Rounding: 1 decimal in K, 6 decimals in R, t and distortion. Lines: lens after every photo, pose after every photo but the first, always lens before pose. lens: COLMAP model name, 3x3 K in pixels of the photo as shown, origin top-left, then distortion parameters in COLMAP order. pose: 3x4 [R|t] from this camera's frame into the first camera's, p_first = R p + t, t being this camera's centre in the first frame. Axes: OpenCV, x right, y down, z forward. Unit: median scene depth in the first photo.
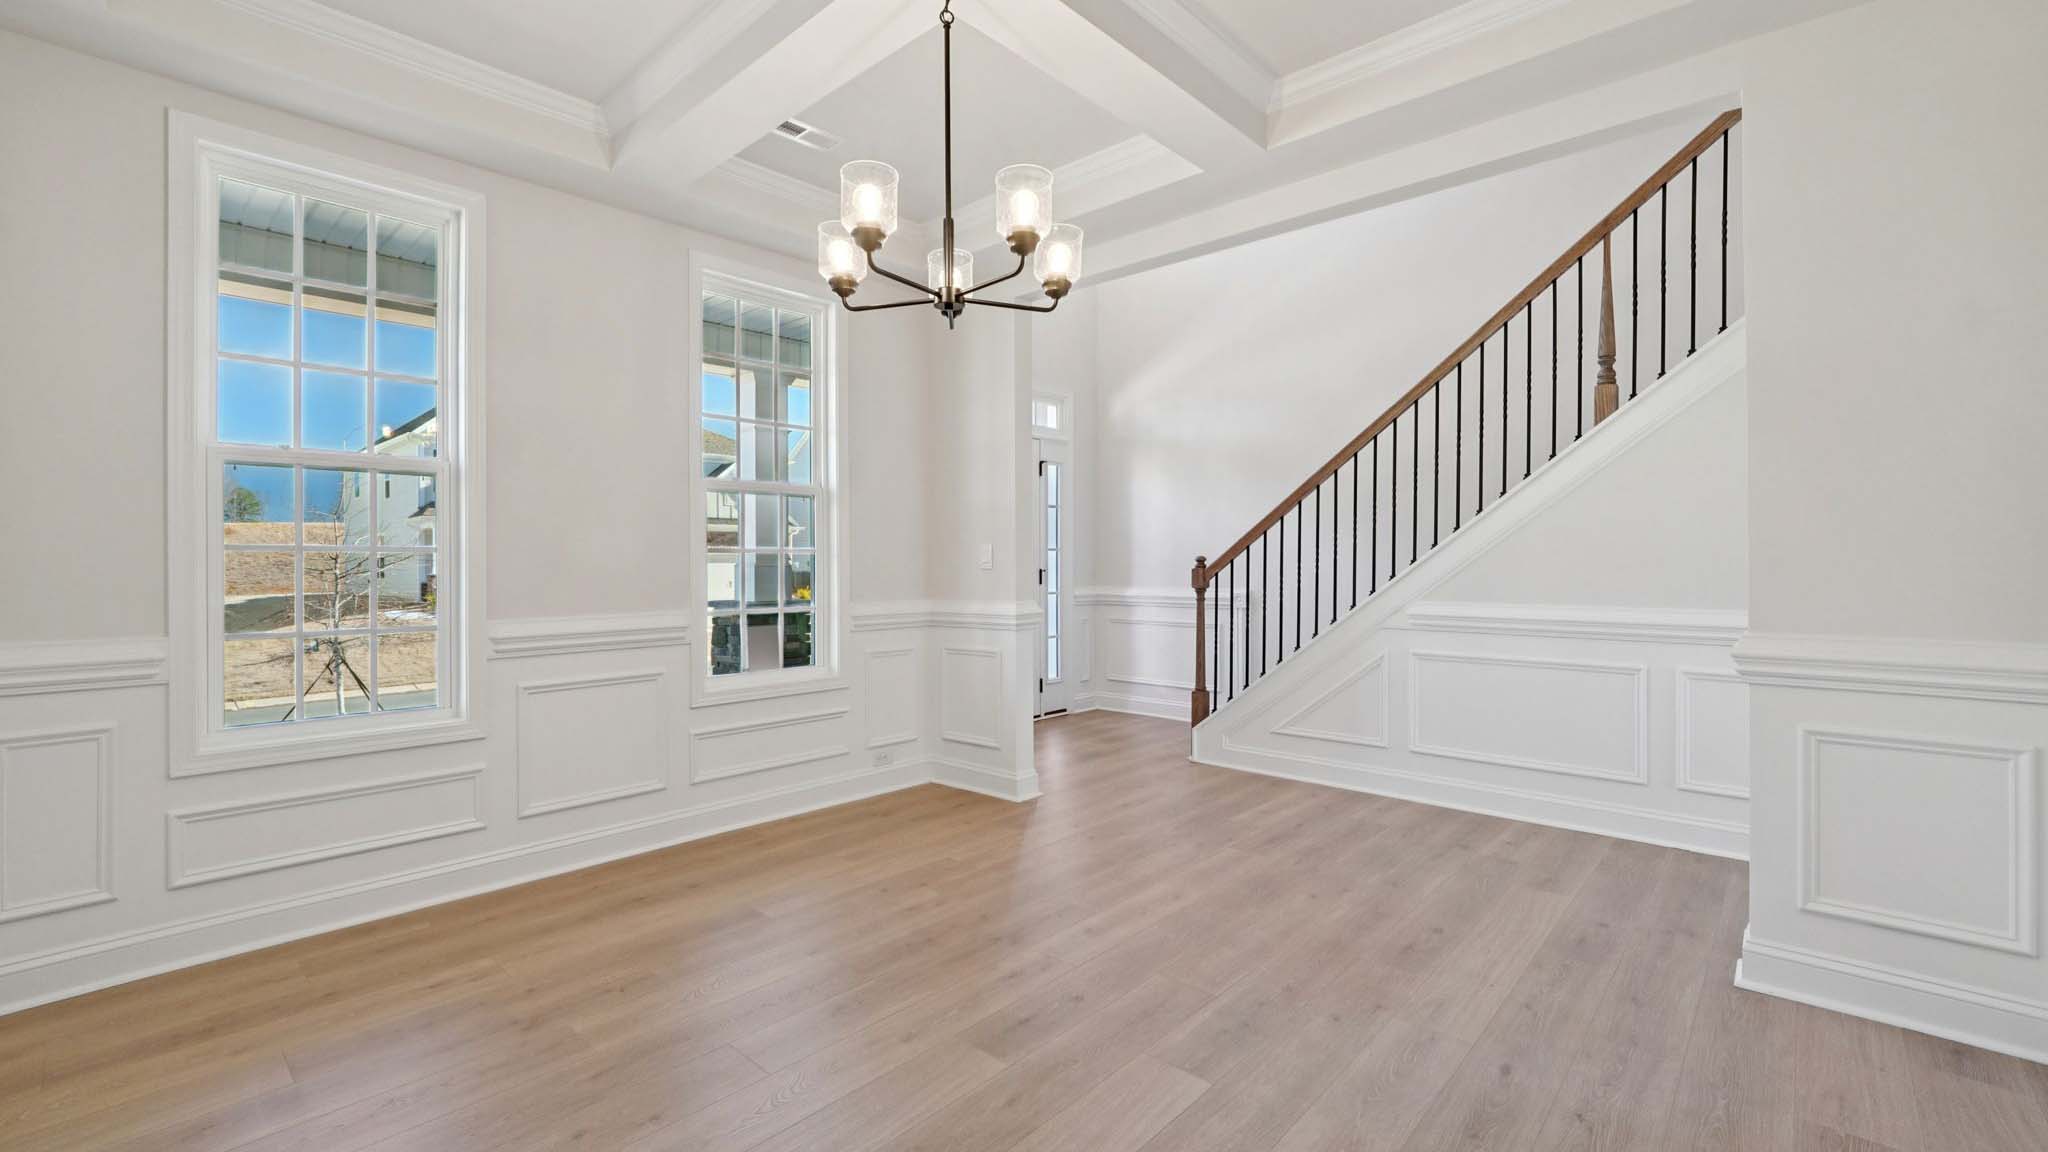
lens RADIAL K [[878.3, 0, 1020.5], [0, 878.3, 572.6], [0, 0, 1]] dist [-0.000536, -0.000010]
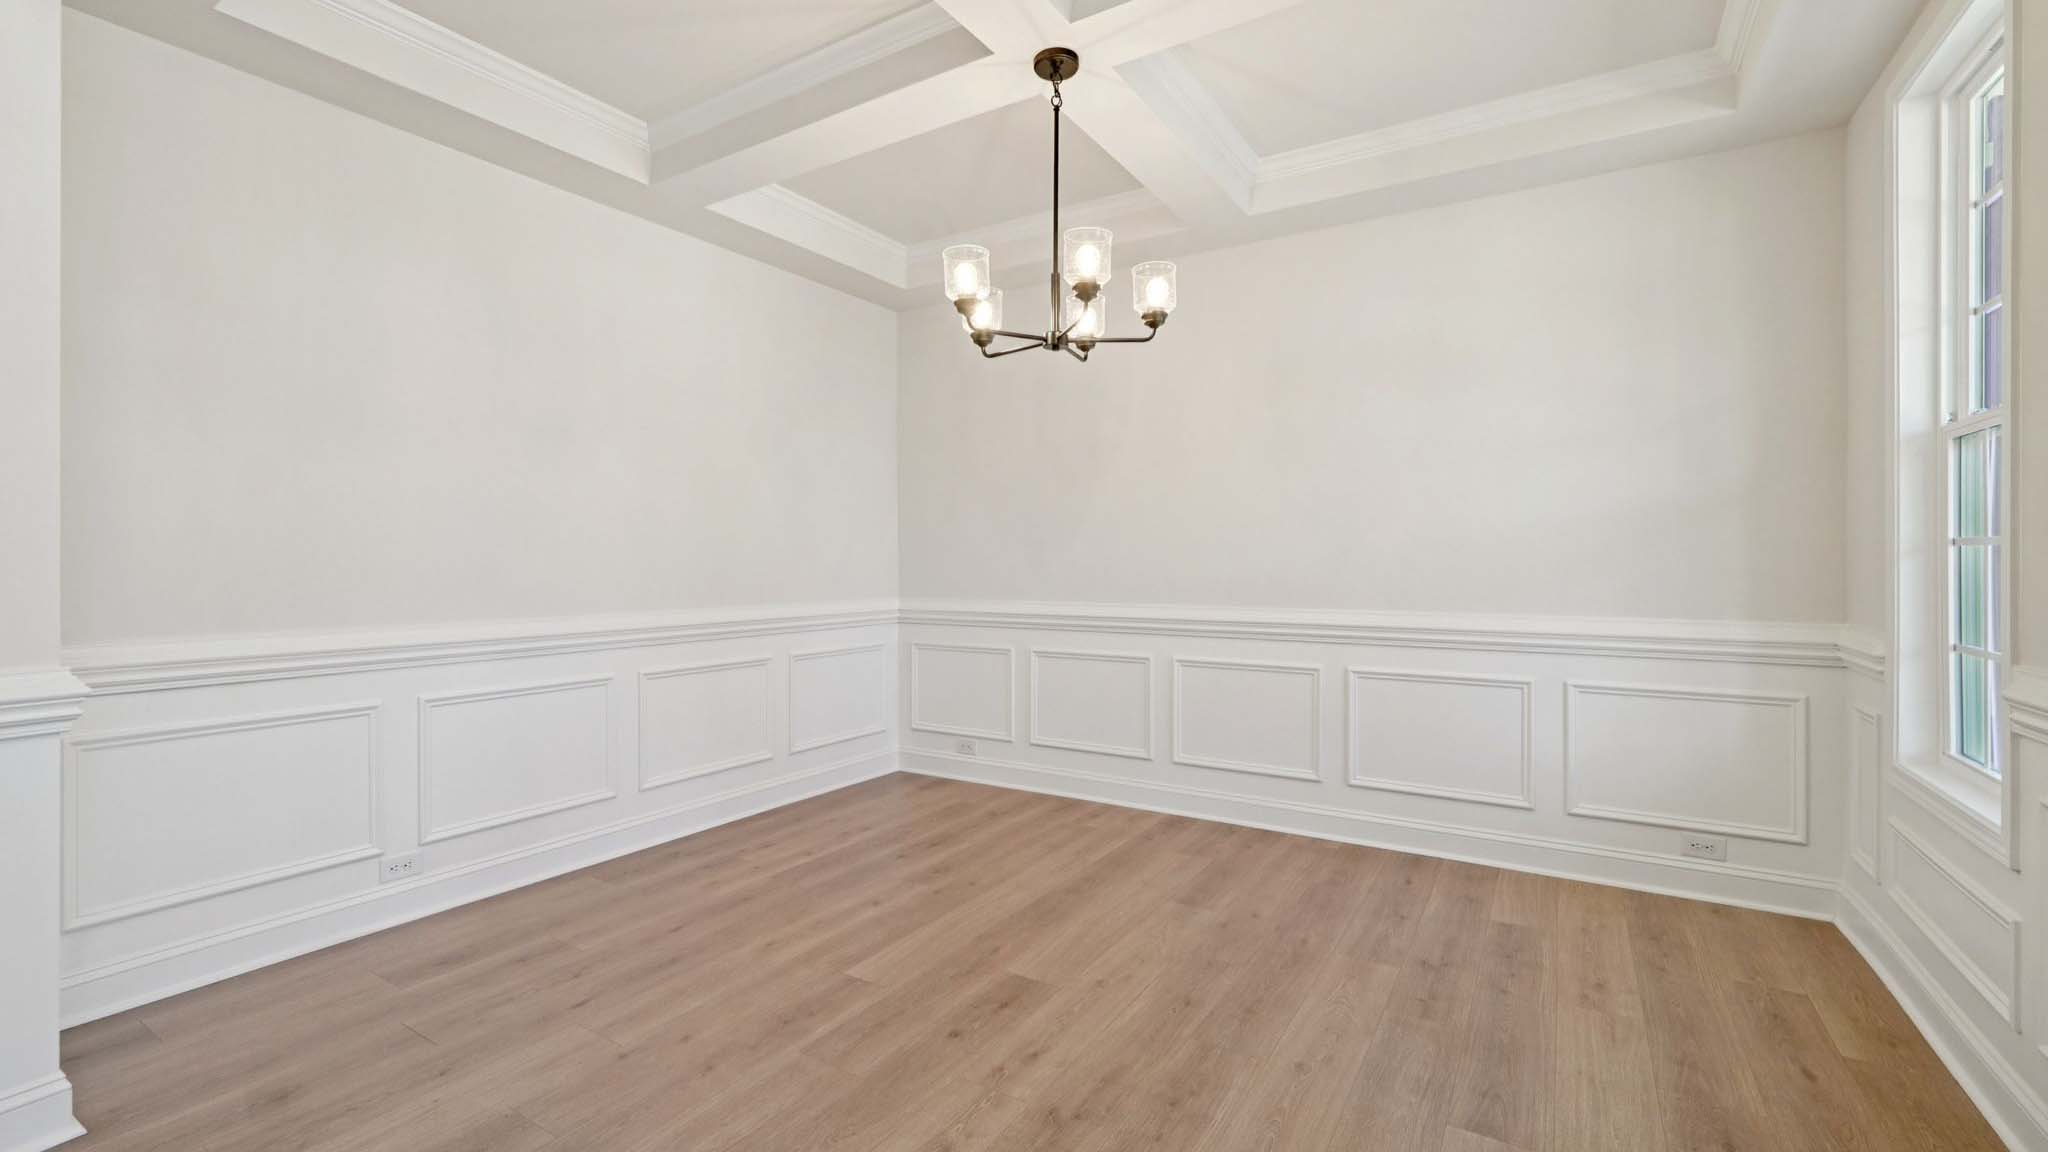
lens RADIAL K [[878.3, 0, 1017.7], [0, 878.3, 565.1], [0, 0, 1]] dist [-0.000536, -0.000010]
pose [[-0.983736, 0.006692, -0.179495, 0.172273], [0.004519, 0.999912, 0.012509, -0.022869], [0.179563, 0.011494, -0.983679, 2.035167]]
